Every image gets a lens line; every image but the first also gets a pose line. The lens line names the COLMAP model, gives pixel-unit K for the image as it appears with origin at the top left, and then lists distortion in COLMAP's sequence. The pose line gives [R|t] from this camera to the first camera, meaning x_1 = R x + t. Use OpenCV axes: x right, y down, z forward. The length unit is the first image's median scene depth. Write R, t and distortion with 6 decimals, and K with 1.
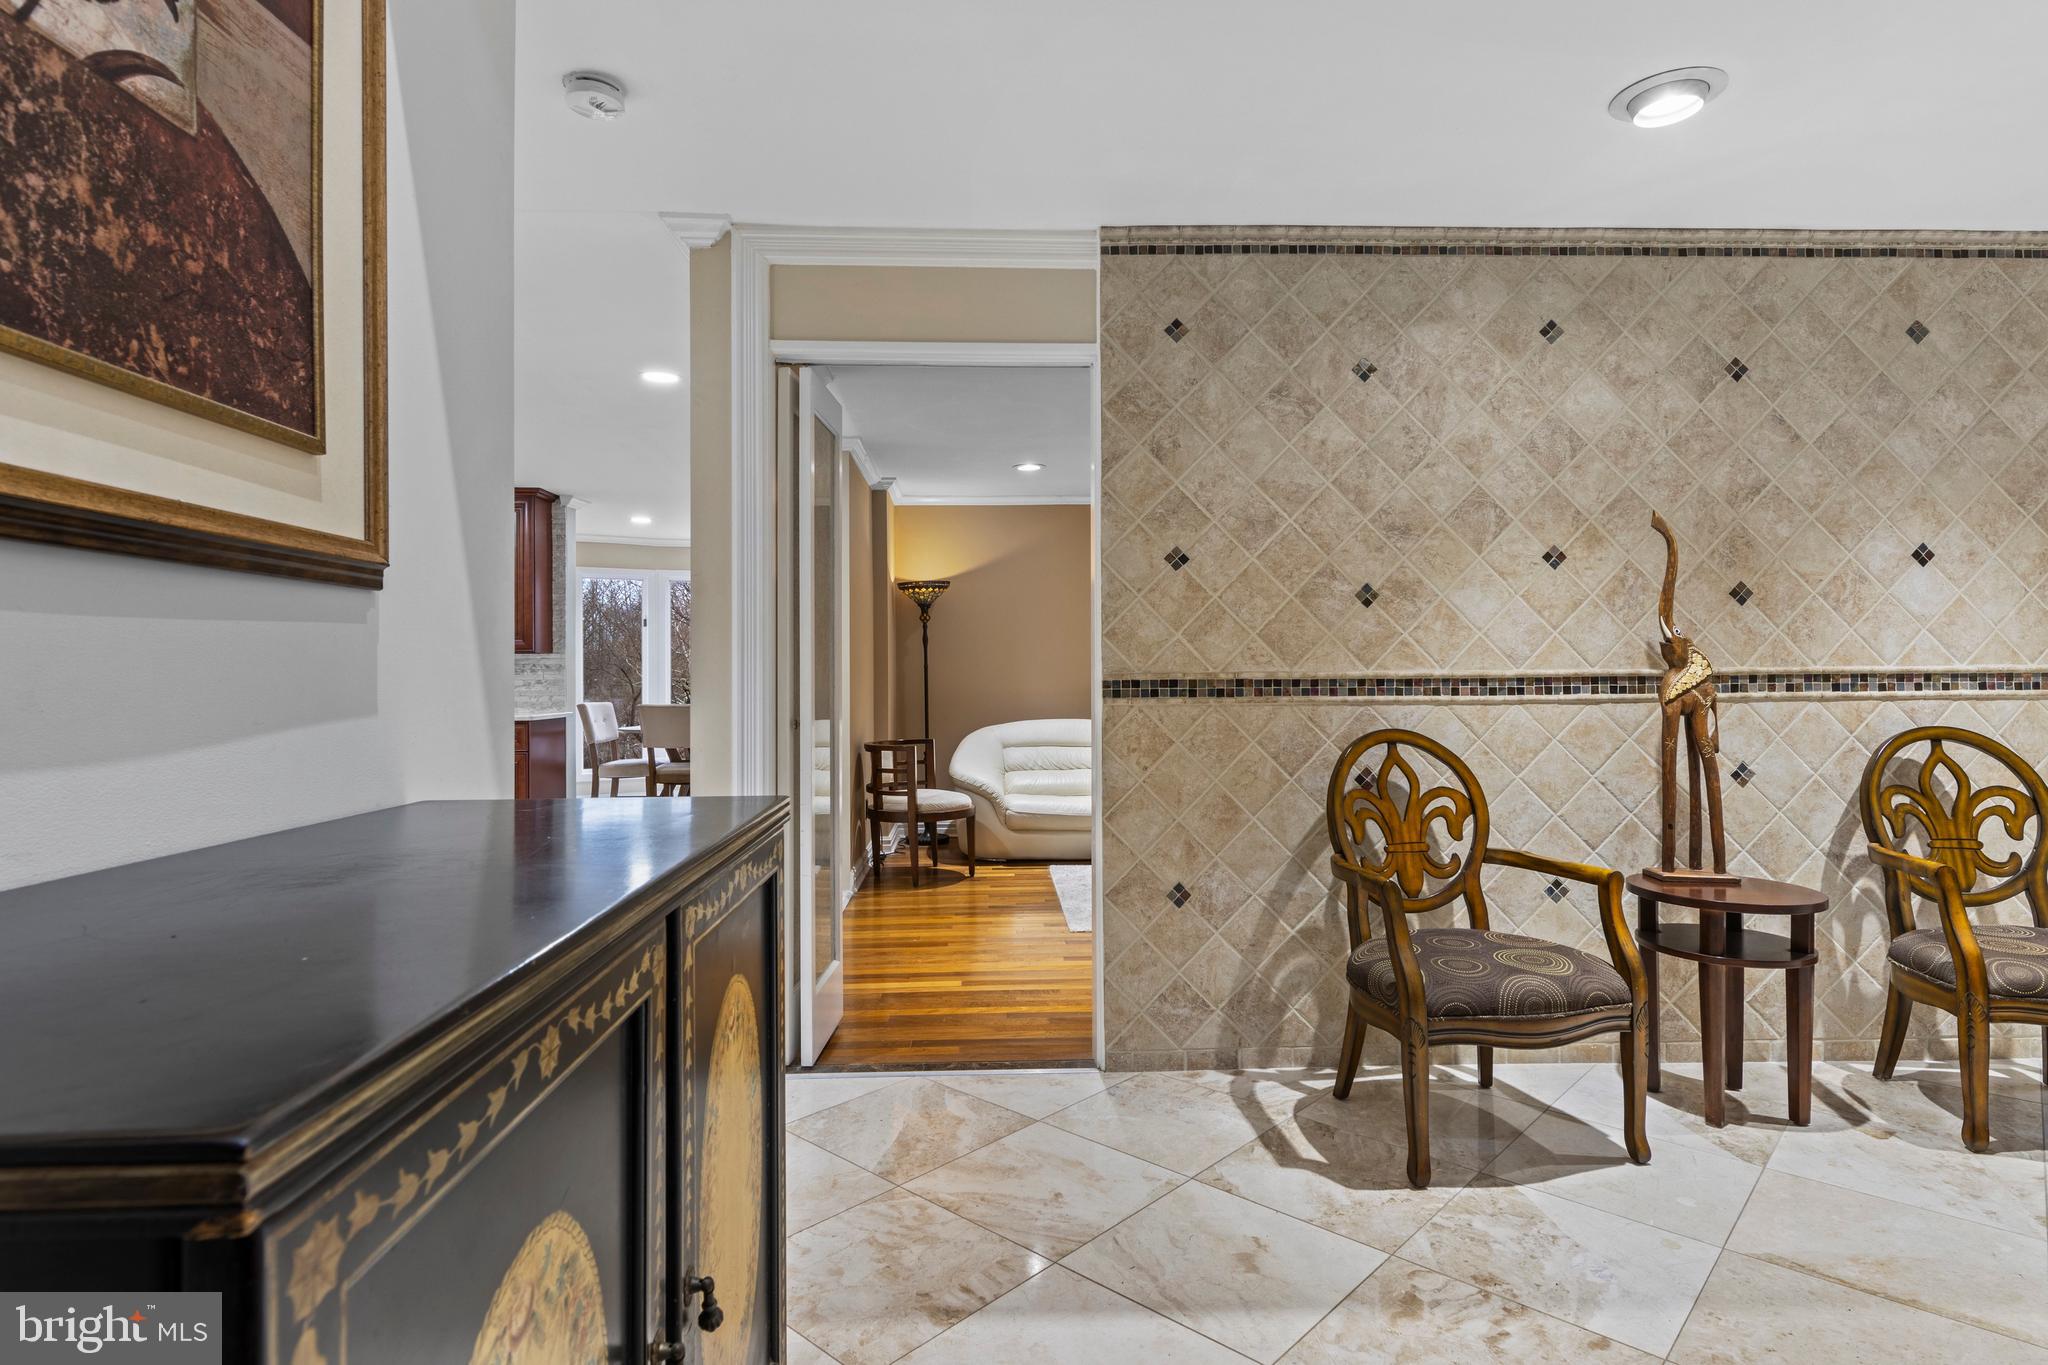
lens RADIAL K [[1046.4, 0, 1021.8], [0, 1046.4, 674.6], [0, 0, 1]] dist [0.006281, 0.001419]
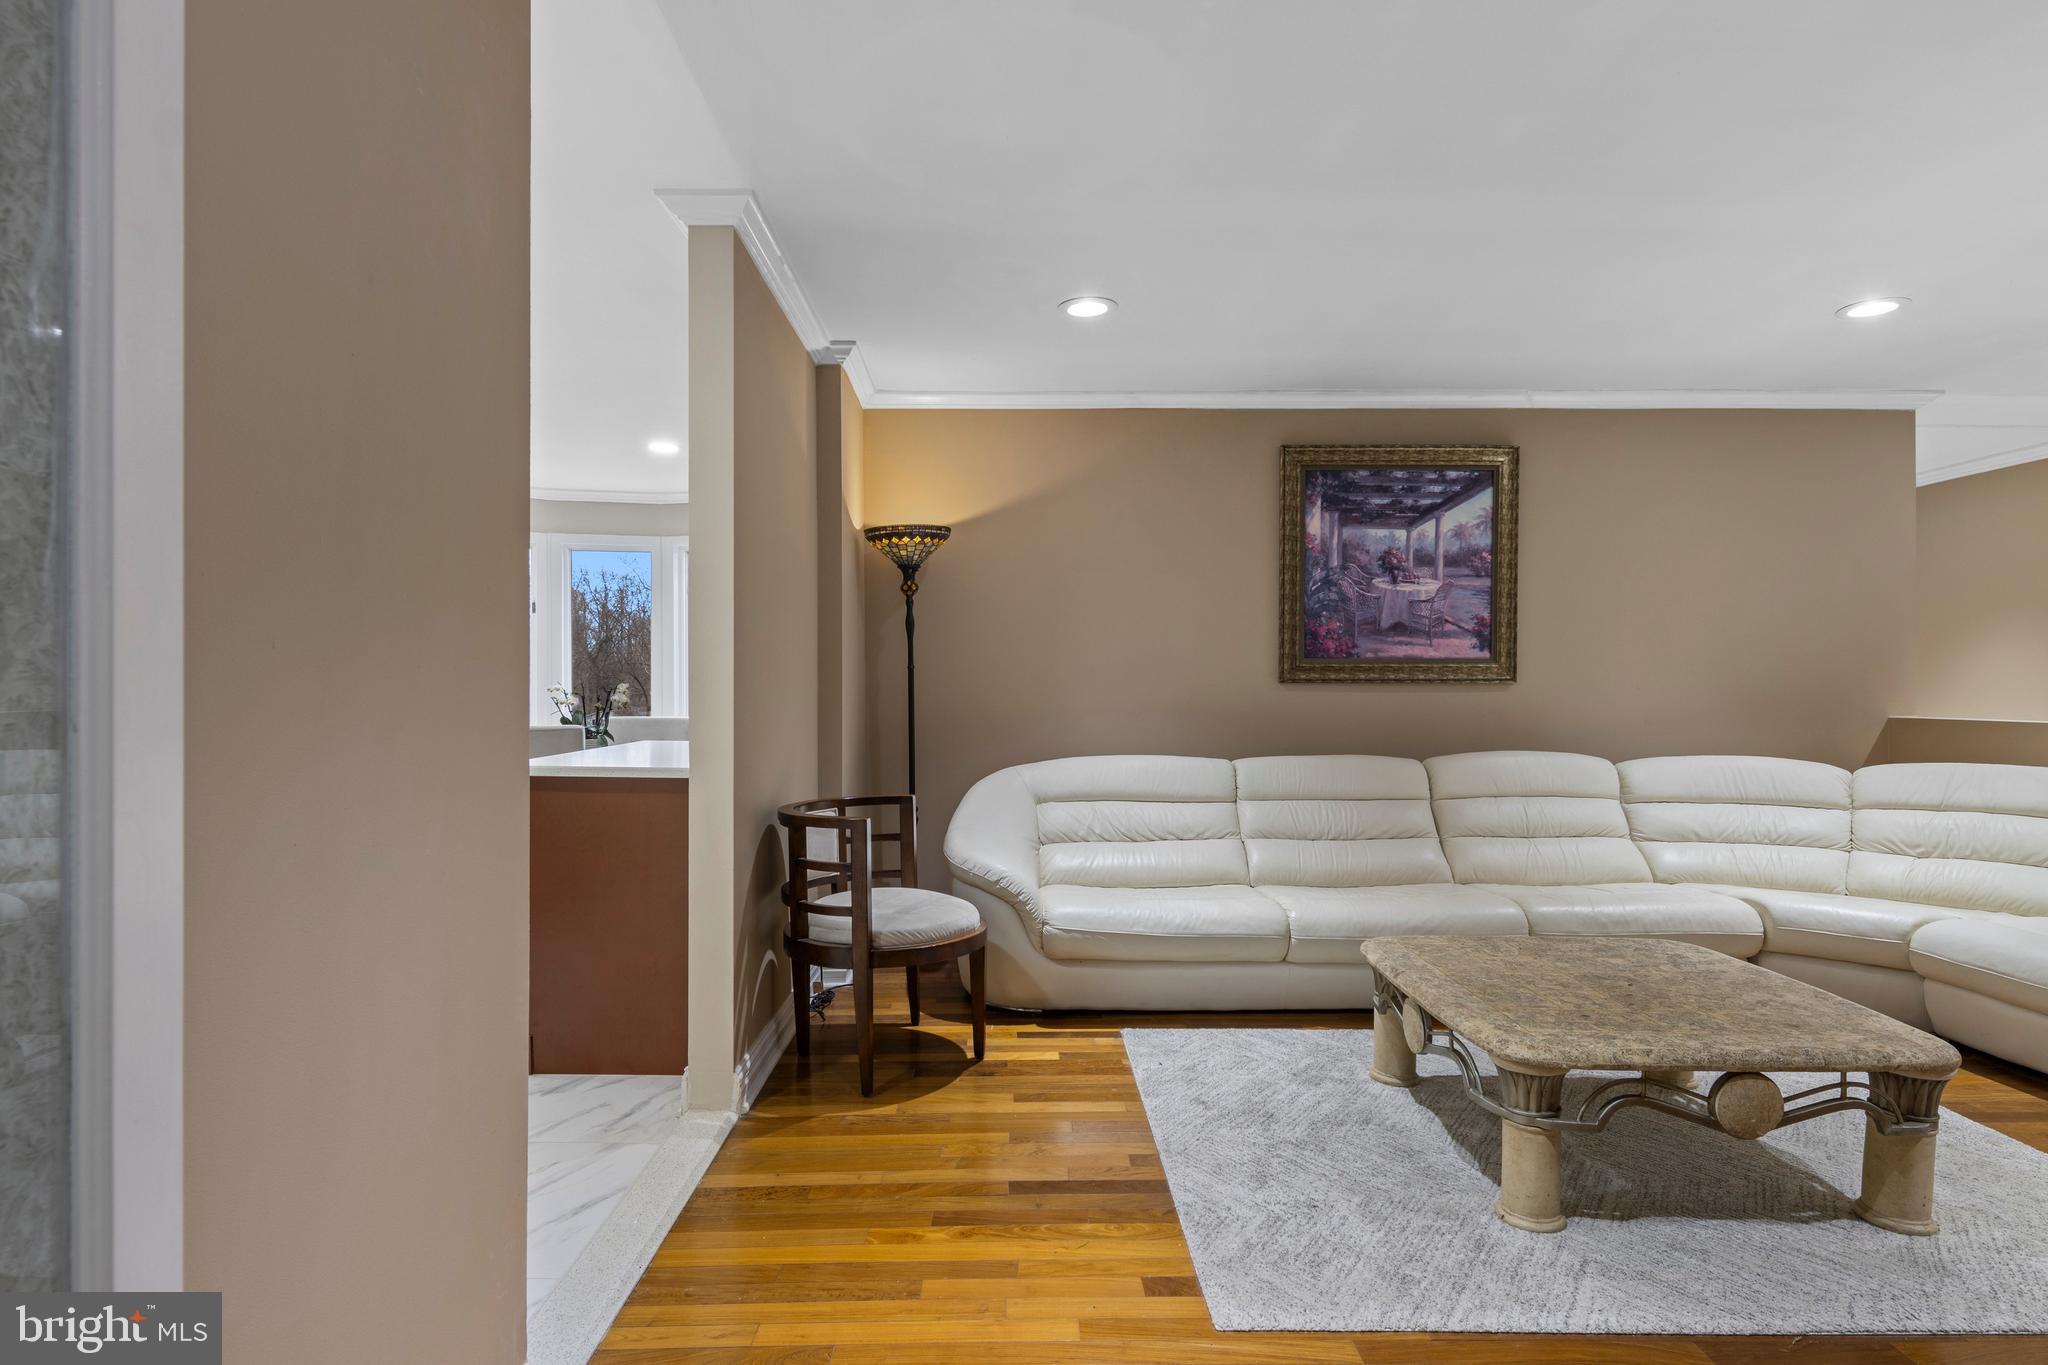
lens RADIAL K [[1046.4, 0, 1034.7], [0, 1046.4, 682.8], [0, 0, 1]] dist [0.006281, 0.001419]
pose [[0.999946, 0.005667, -0.008751, -0.015357], [-0.005680, 0.999983, -0.001400, 0.002276], [0.008743, 0.001450, 0.999961, 0.445375]]
